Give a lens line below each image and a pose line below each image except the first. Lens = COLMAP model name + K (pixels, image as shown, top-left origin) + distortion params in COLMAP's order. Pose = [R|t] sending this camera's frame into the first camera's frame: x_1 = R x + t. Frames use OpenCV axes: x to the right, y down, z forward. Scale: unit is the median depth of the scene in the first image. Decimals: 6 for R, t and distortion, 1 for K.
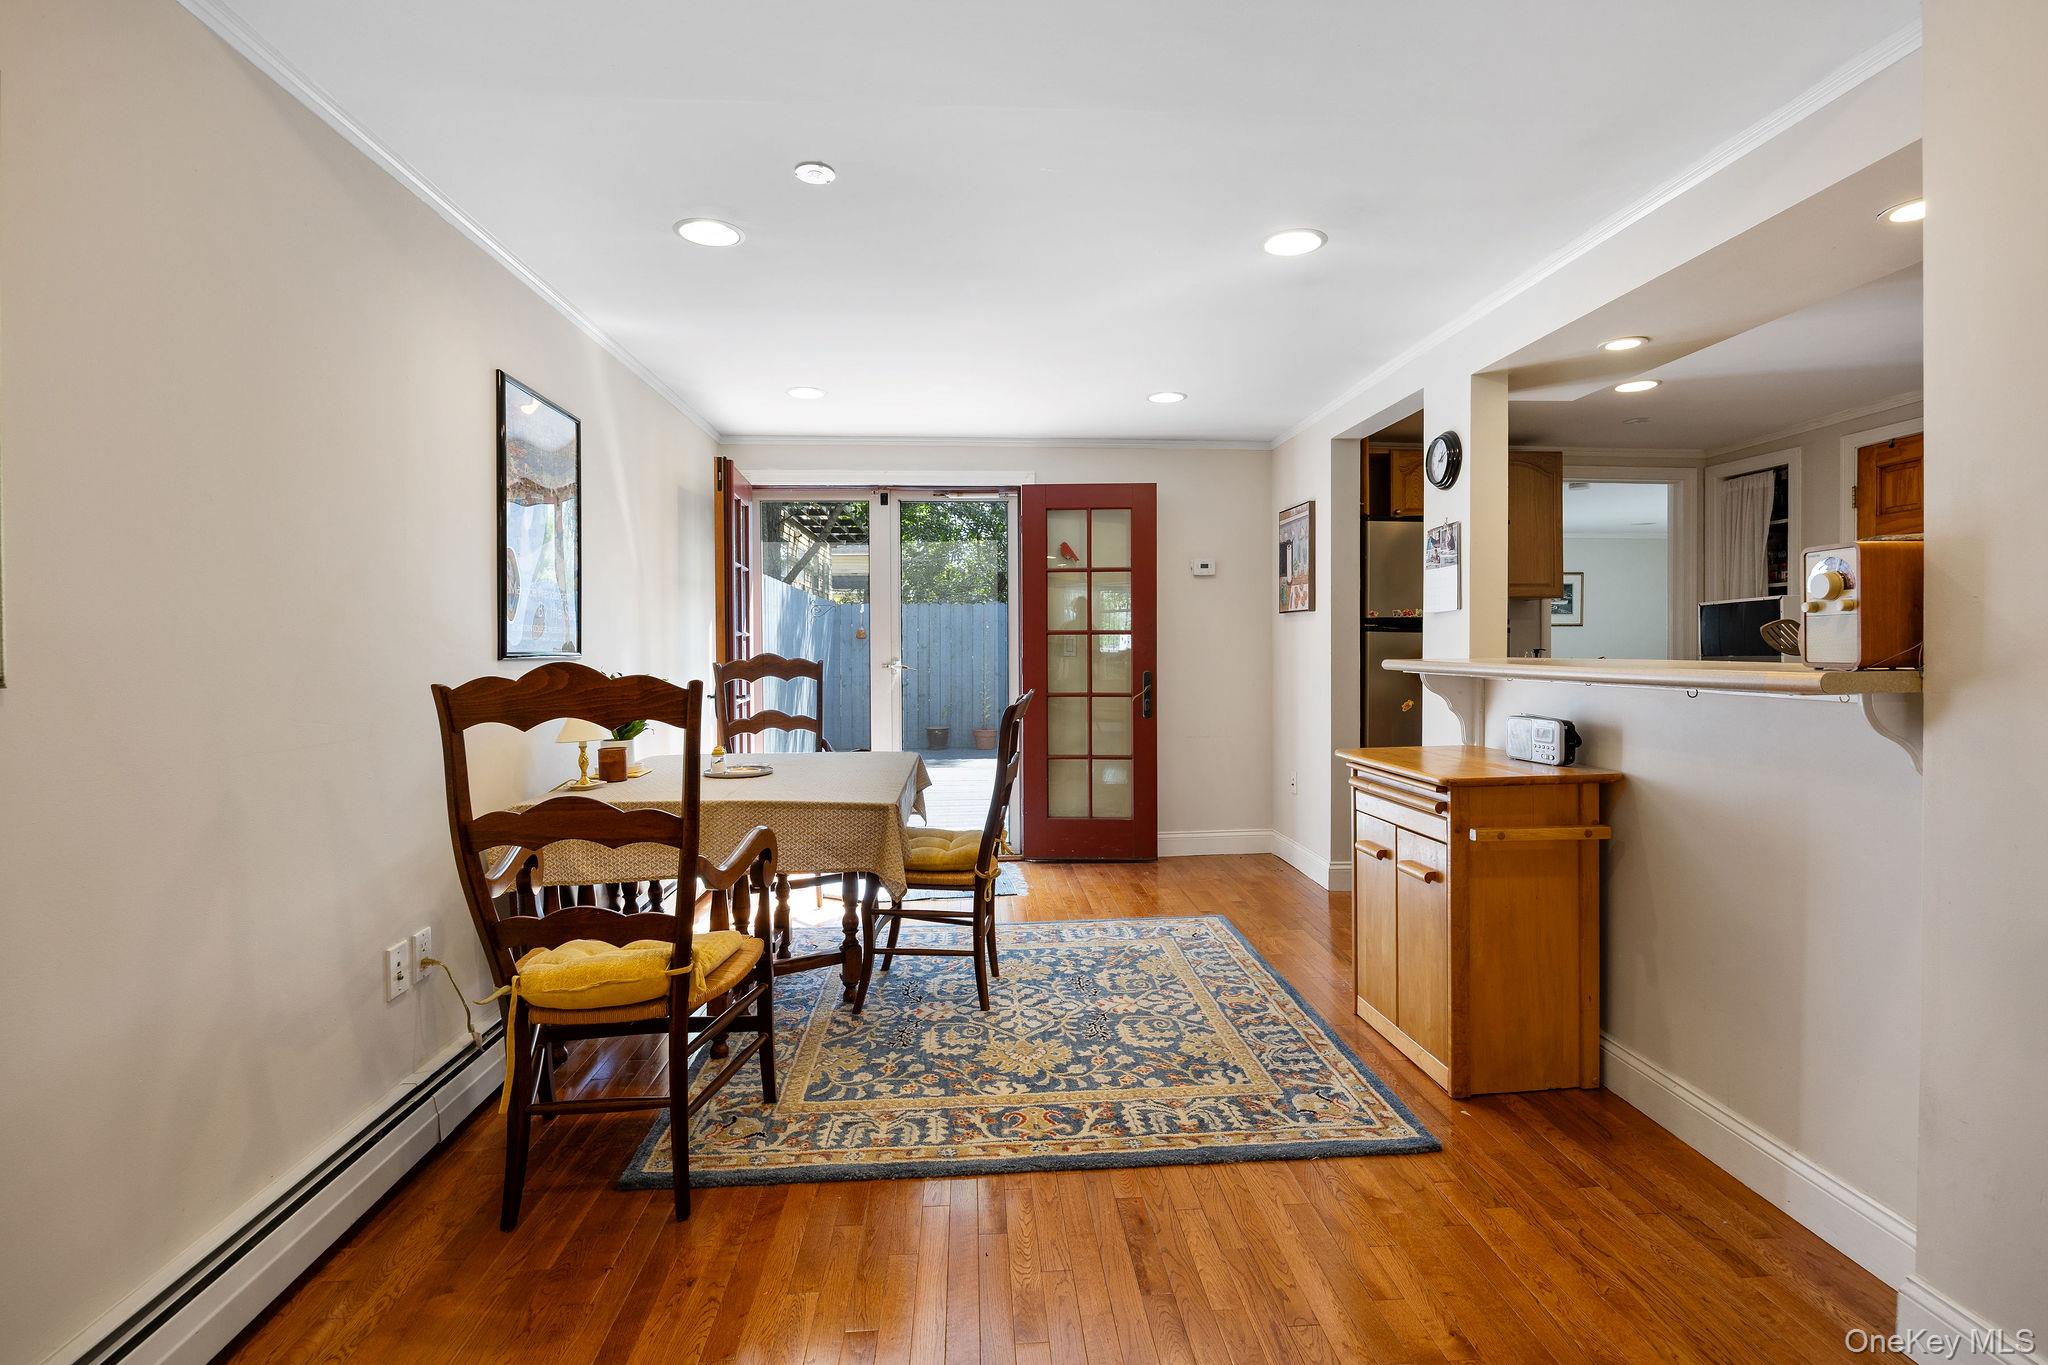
lens RADIAL K [[956.4, 0, 1026.8], [0, 956.4, 649.3], [0, 0, 1]] dist [-0.001440, -0.000179]
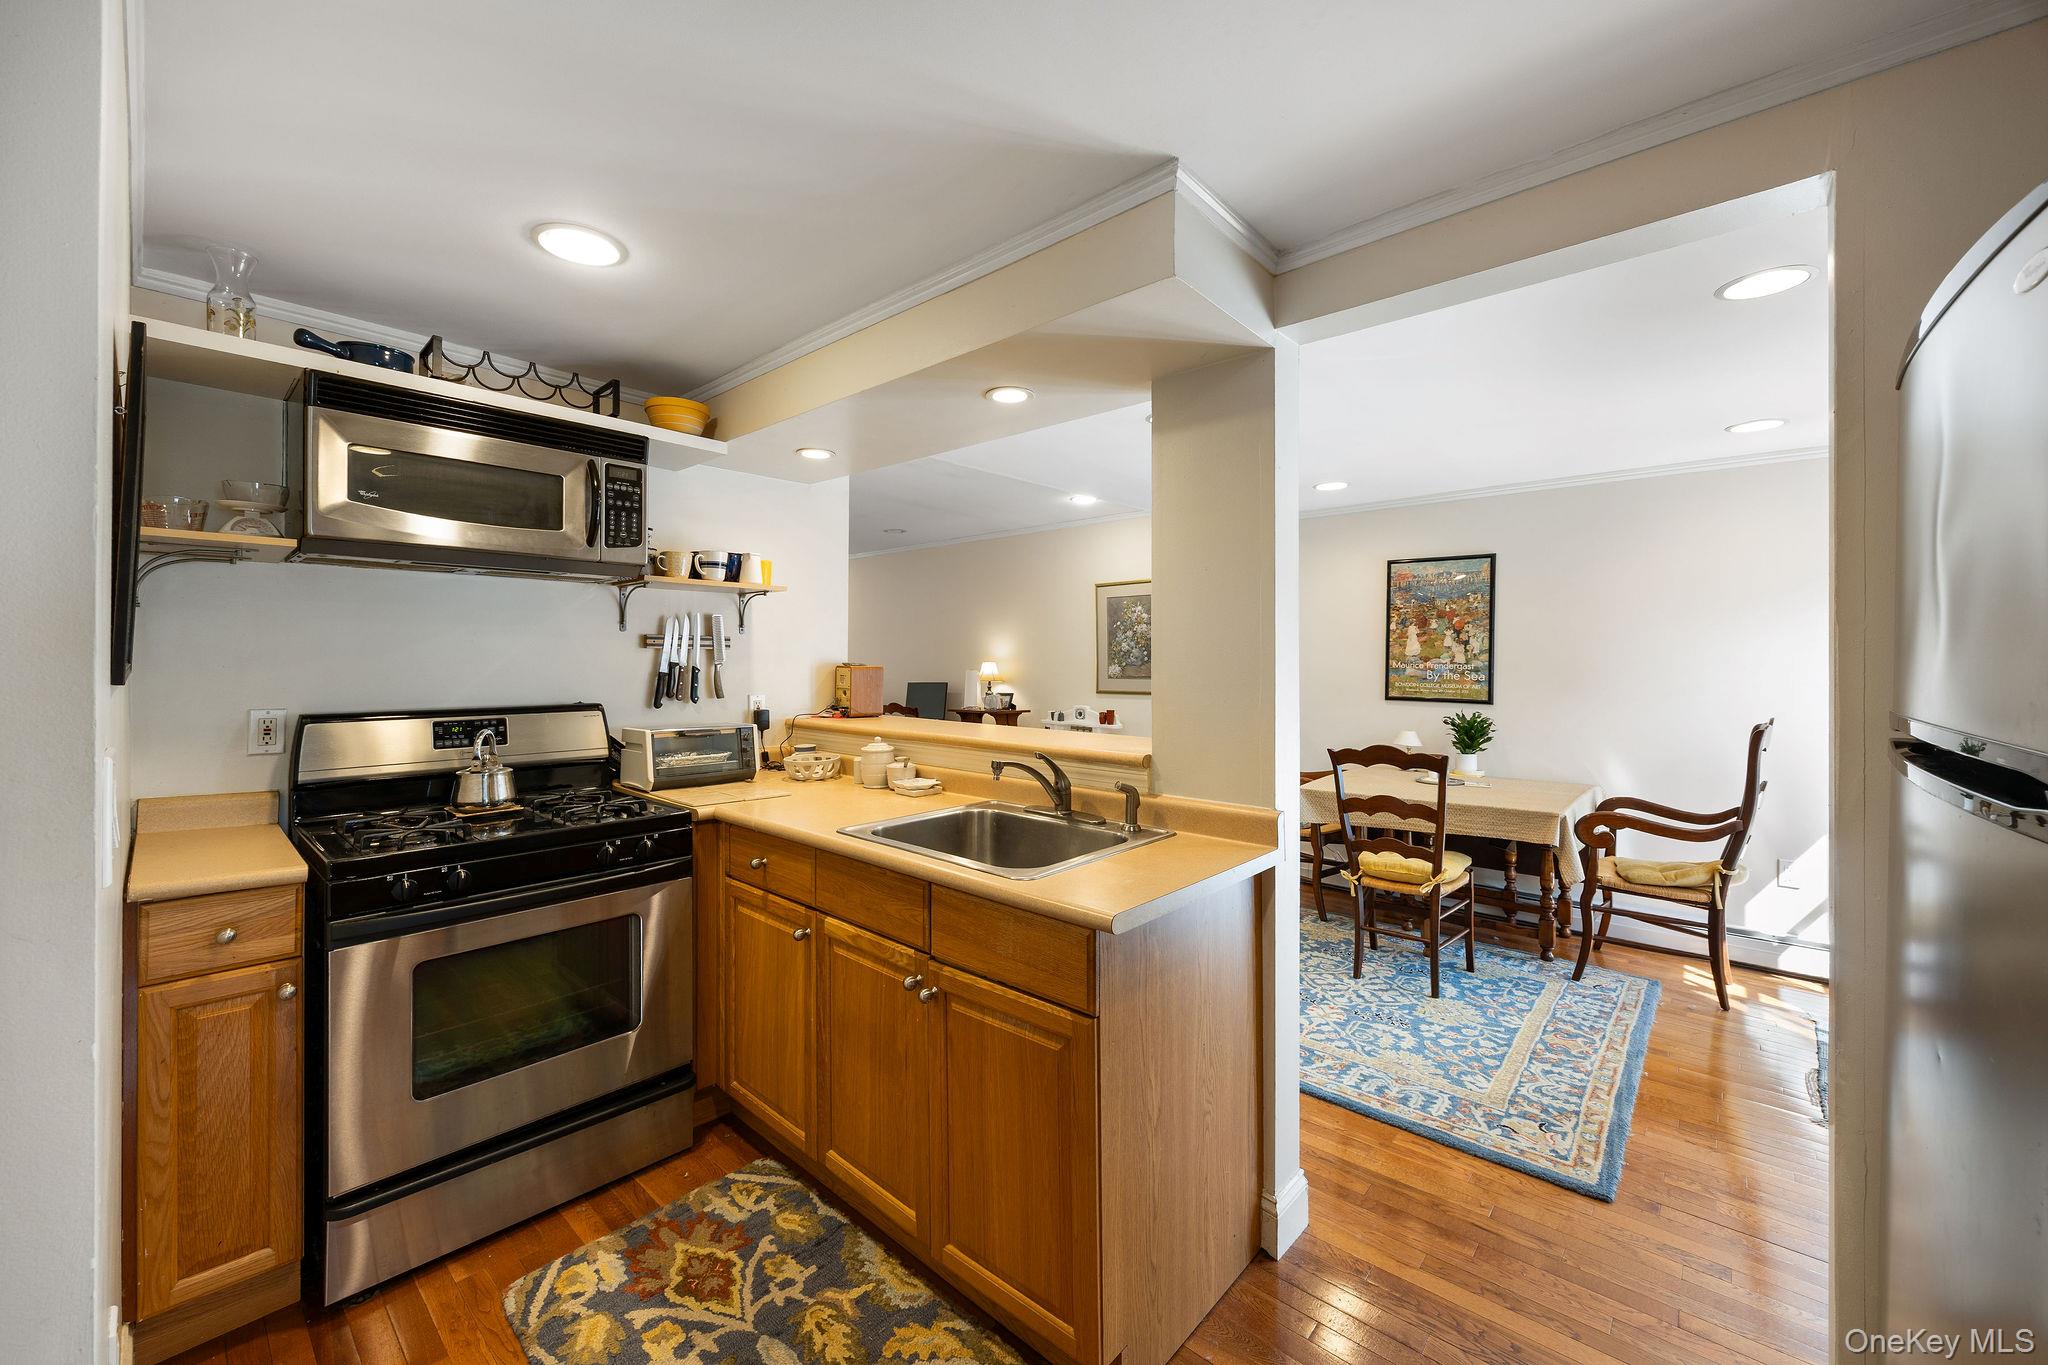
lens RADIAL K [[791.4, 0, 1019.0], [0, 791.4, 658.4], [0, 0, 1]] dist [-0.000048, -0.000002]
pose [[-0.717536, 0.001292, -0.696520, 1.043105], [-0.001778, 0.999992, 0.003686, -0.070790], [0.696519, 0.003883, -0.717528, 1.423599]]
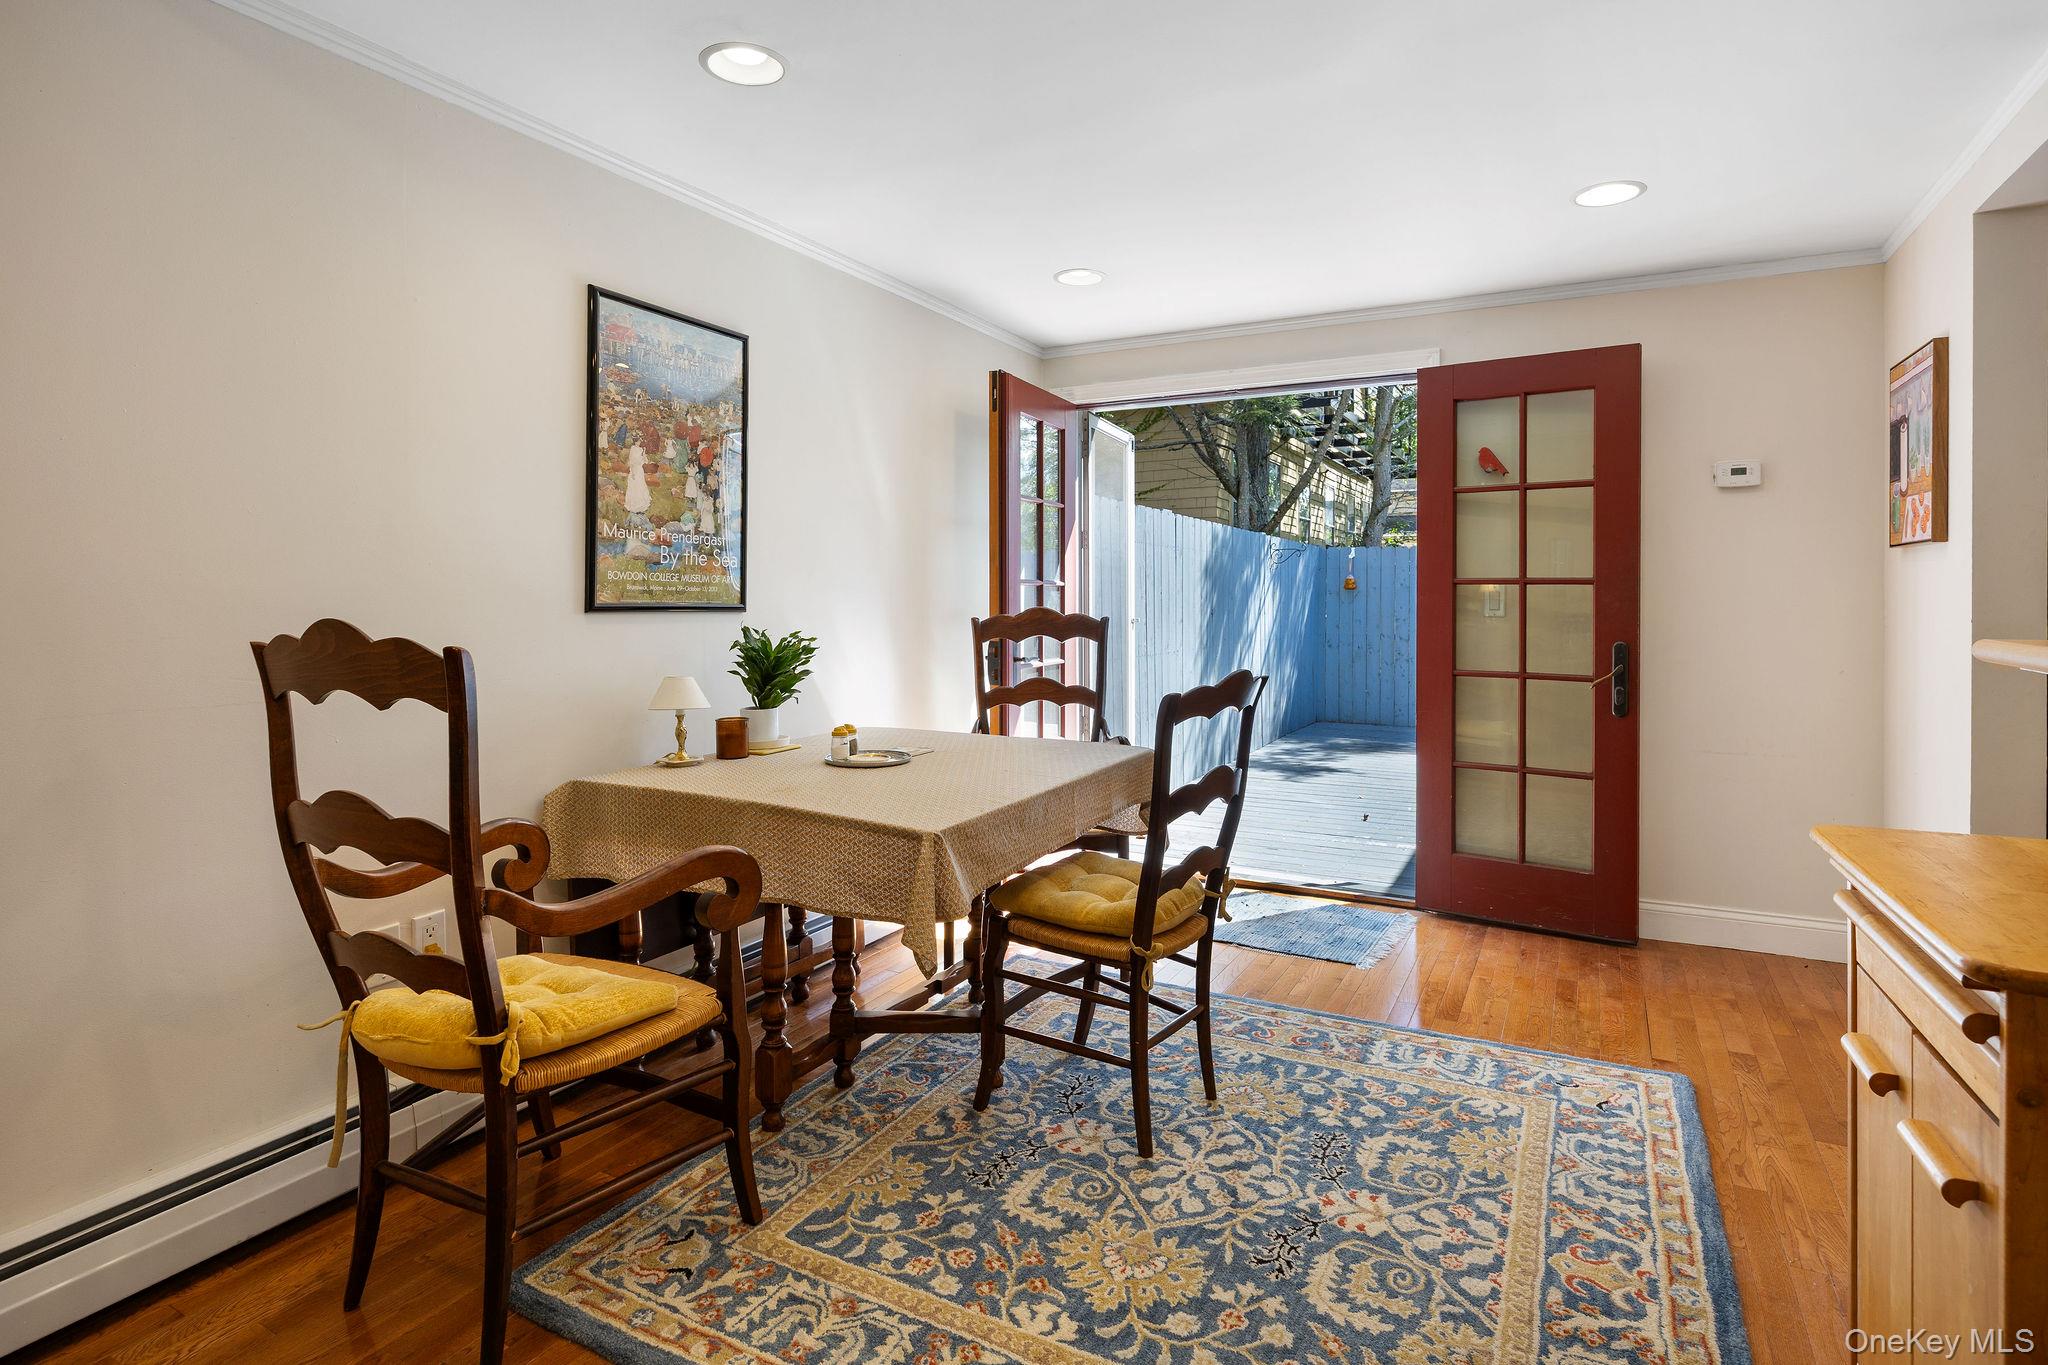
lens RADIAL K [[1042.1, 0, 1024.1], [0, 1042.1, 591.4], [0, 0, 1]] dist [-0.002998, 0.000807]
pose [[0.846102, 0.005049, -0.532997, 0.259334], [-0.009703, 0.999935, -0.005931, -0.004800], [0.532933, 0.010190, 0.846096, 0.339653]]
